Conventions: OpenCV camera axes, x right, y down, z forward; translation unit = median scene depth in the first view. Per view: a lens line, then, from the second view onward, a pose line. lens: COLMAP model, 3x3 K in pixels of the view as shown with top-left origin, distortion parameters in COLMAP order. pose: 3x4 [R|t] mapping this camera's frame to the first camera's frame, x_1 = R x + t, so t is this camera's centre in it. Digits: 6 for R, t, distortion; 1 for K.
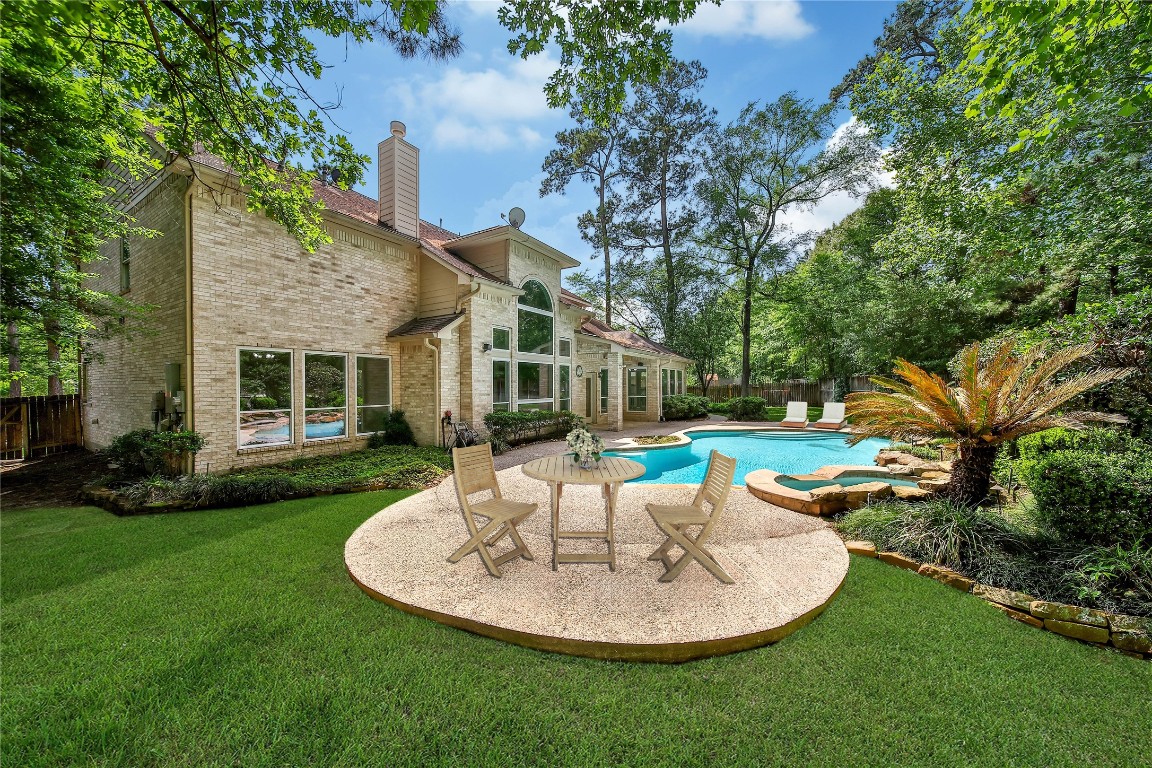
lens RADIAL K [[409.6, 0, 580.1], [0, 409.6, 378.4], [0, 0, 1]] dist [0.024897, 0.000007]
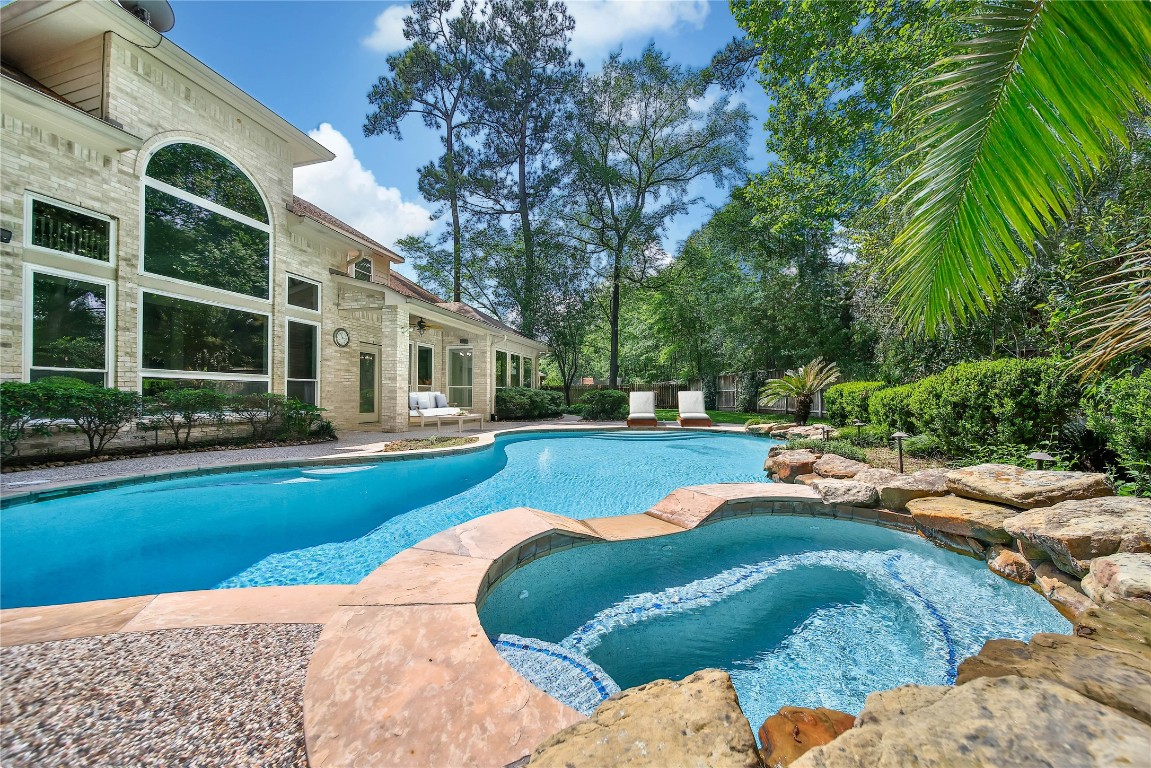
lens RADIAL K [[400.4, 0, 573.3], [0, 400.4, 386.9], [0, 0, 1]] dist [-0.000195, -0.000098]
pose [[0.970883, 0.018454, 0.238842, 0.129644], [-0.016052, 0.999799, -0.011999, 0.038913], [-0.239015, 0.007816, 0.970984, 0.212958]]
